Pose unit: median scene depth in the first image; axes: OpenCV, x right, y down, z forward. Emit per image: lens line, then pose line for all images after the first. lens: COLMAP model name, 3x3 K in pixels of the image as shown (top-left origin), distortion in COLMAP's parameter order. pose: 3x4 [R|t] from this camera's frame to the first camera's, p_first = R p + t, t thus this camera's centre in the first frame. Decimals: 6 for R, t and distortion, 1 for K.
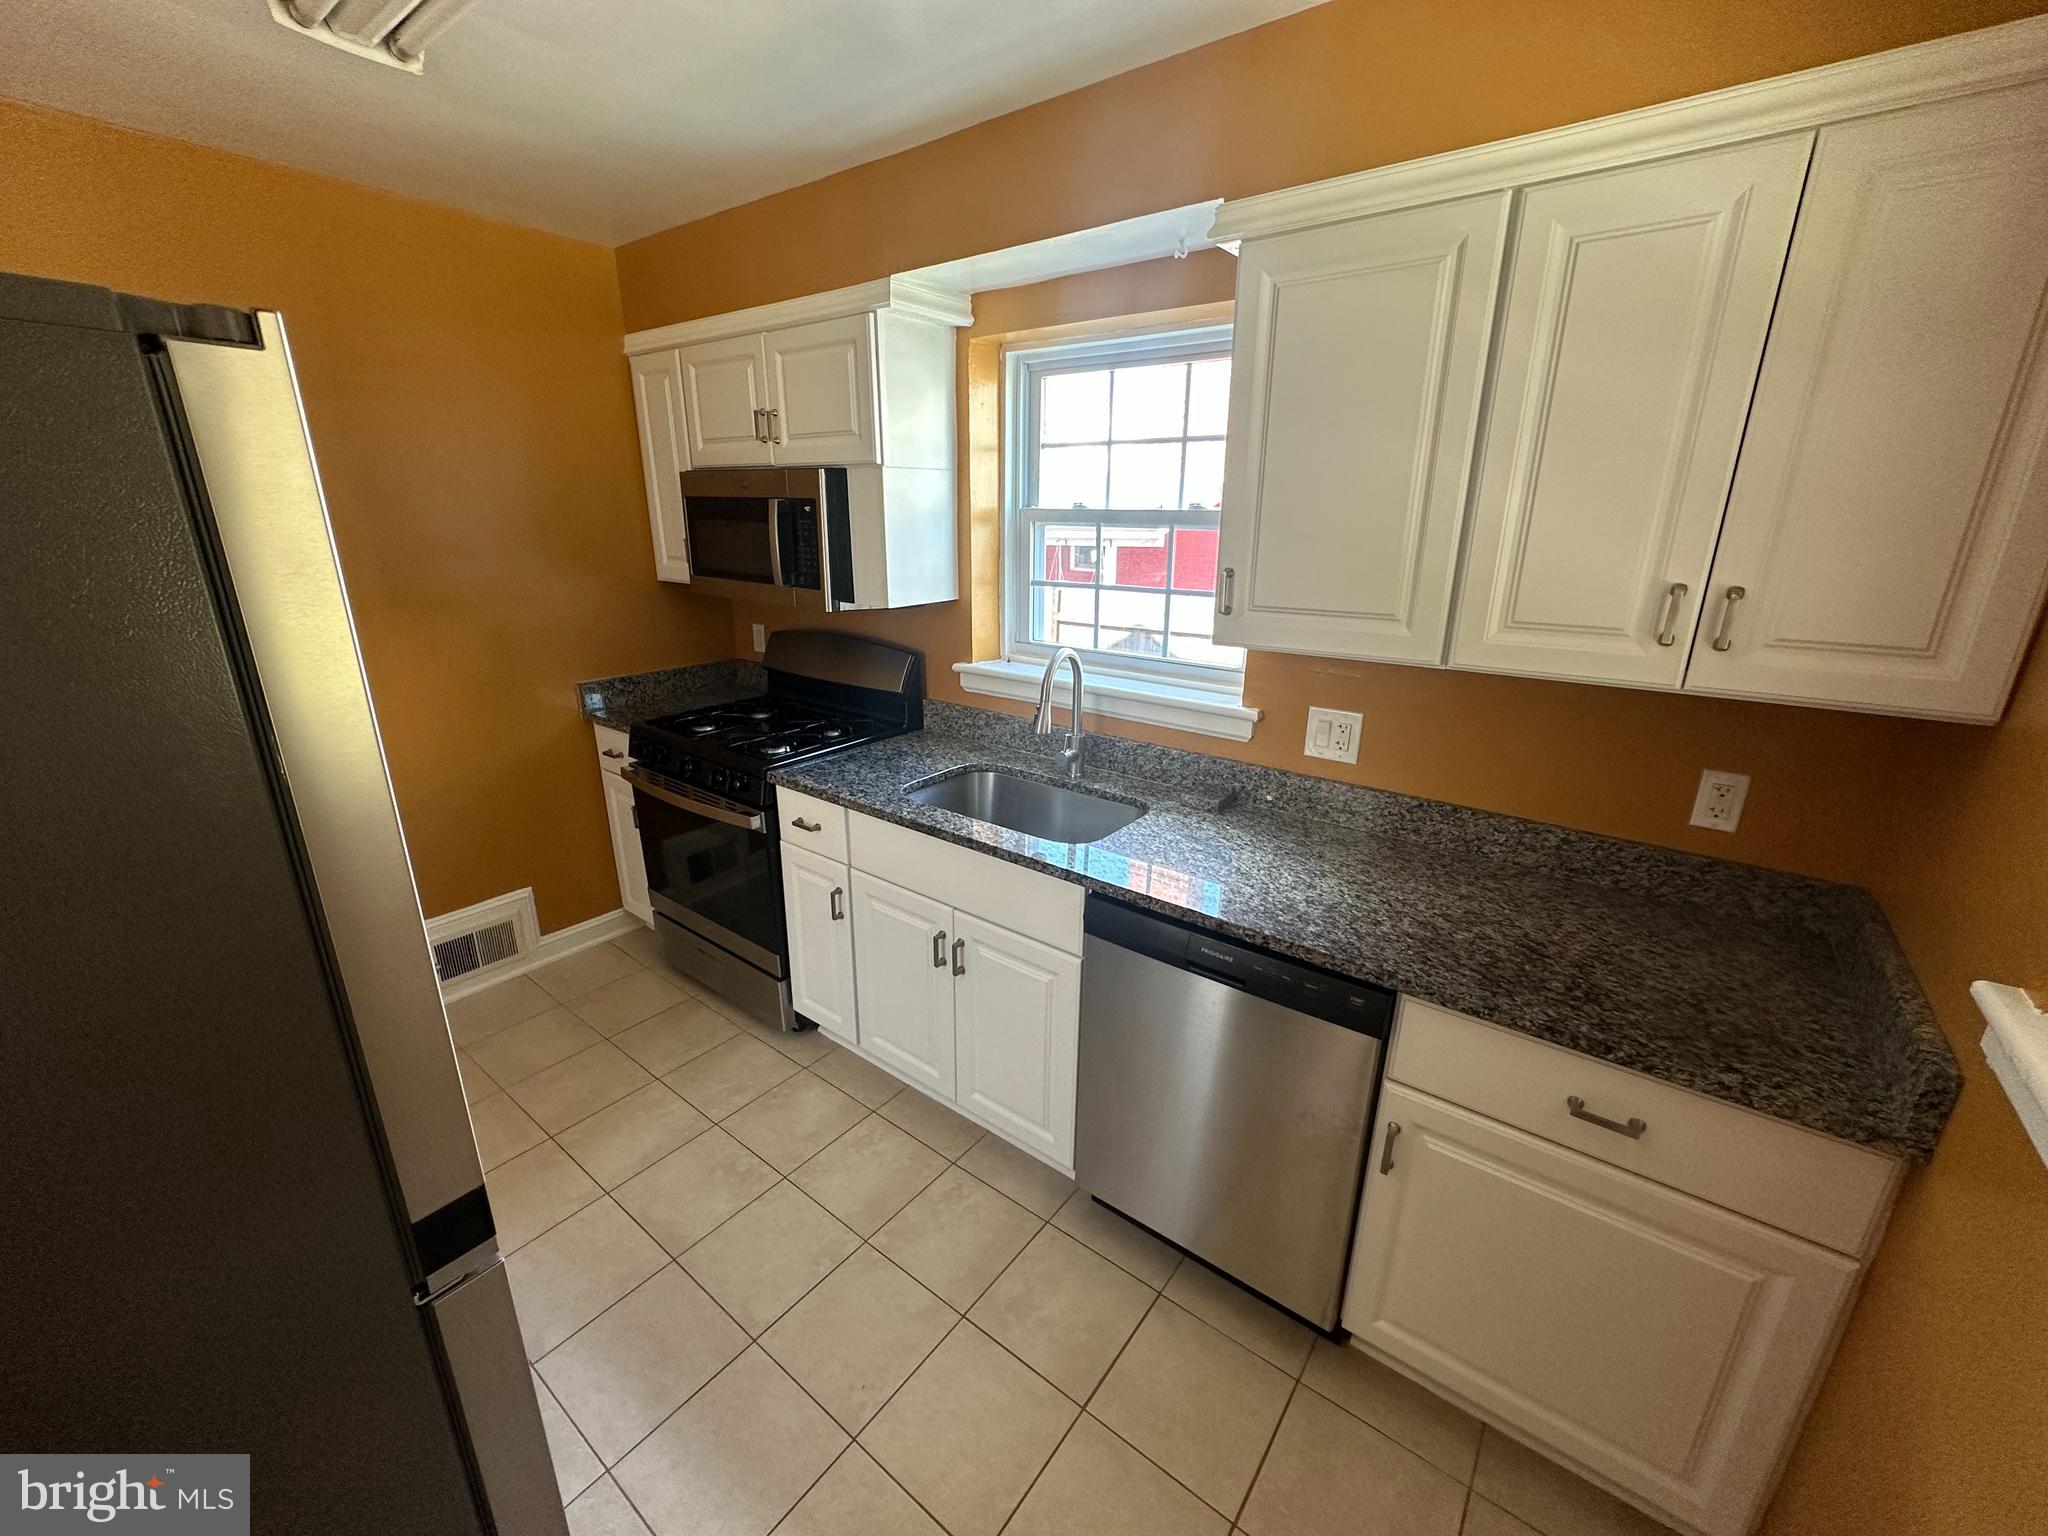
lens RADIAL K [[822.5, 0, 1013.9], [0, 822.5, 770.5], [0, 0, 1]] dist [0.001356, 0.000091]
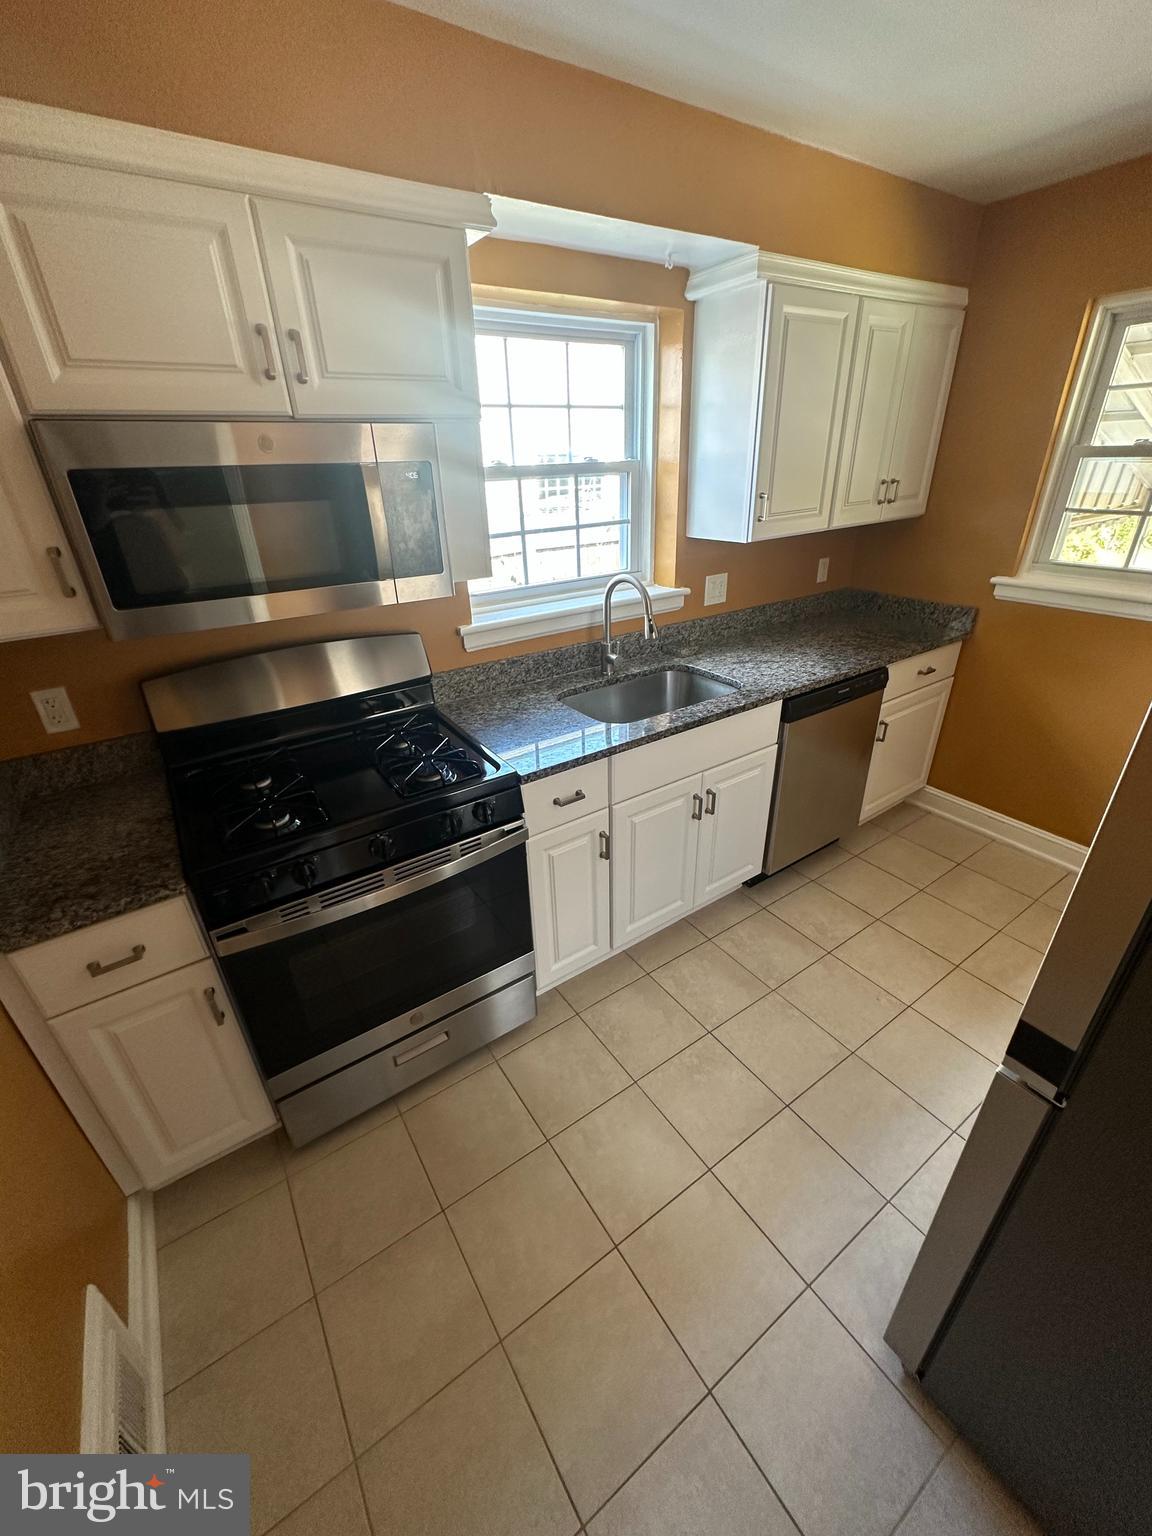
lens RADIAL K [[616.9, 0, 576.0], [0, 616.9, 768.0], [0, 0, 1]] dist [0.001356, 0.000091]
pose [[0.308982, -0.444727, 0.840683, -0.951315], [0.322737, 0.880515, 0.347181, -0.249444], [-0.894635, 0.164047, 0.415593, 0.726268]]
